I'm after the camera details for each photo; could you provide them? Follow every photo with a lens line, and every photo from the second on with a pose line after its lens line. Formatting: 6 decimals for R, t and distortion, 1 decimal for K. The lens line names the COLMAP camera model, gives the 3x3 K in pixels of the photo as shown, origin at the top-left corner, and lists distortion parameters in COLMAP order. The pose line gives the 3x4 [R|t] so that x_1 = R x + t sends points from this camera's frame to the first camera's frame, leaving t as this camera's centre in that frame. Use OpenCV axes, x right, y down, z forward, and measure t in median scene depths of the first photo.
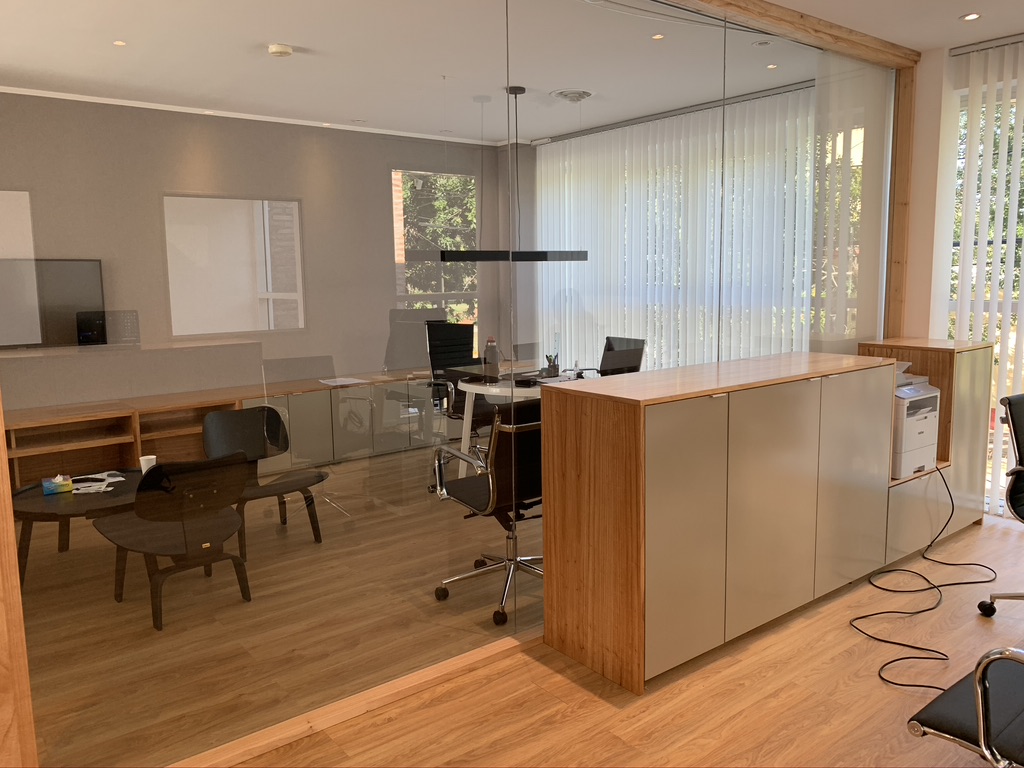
lens RADIAL K [[759.4, 0, 512.0], [0, 759.4, 384.0], [0, 0, 1]] dist [-0.040887, -0.000233]
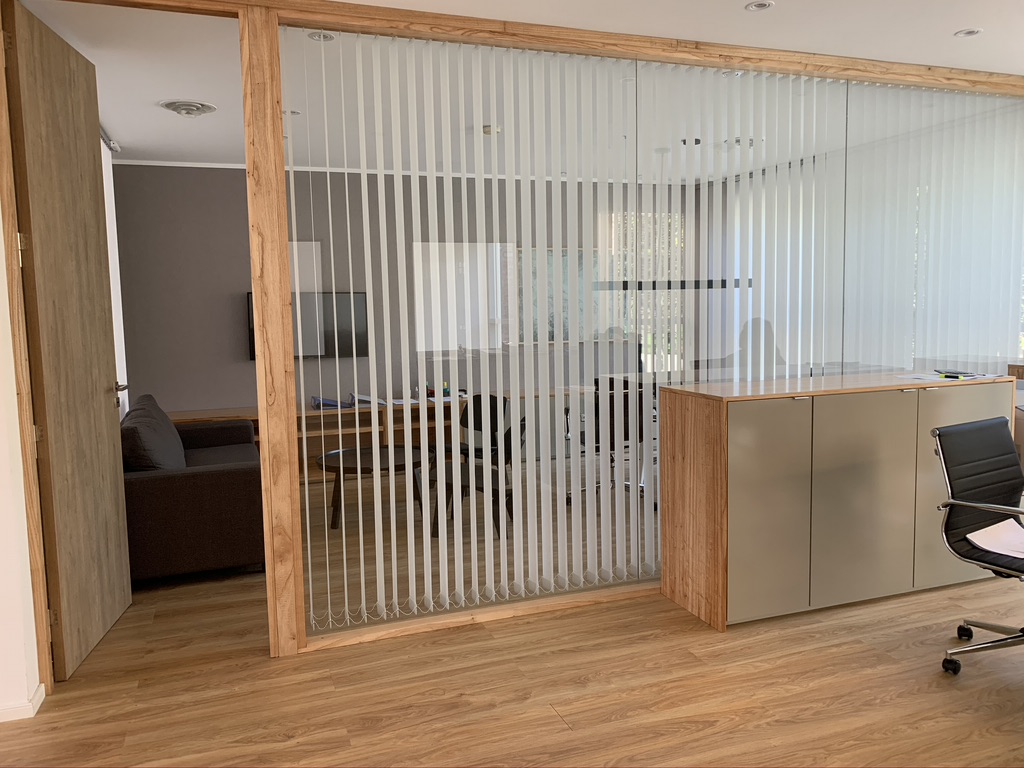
lens RADIAL K [[784.4, 0, 512.0], [0, 784.4, 384.0], [0, 0, 1]] dist [-0.029019, 0.000212]
pose [[0.952425, 0.024141, -0.303815, 0.207788], [-0.036563, 0.998709, -0.035265, 0.052813], [0.302571, 0.044695, 0.952078, -0.349928]]
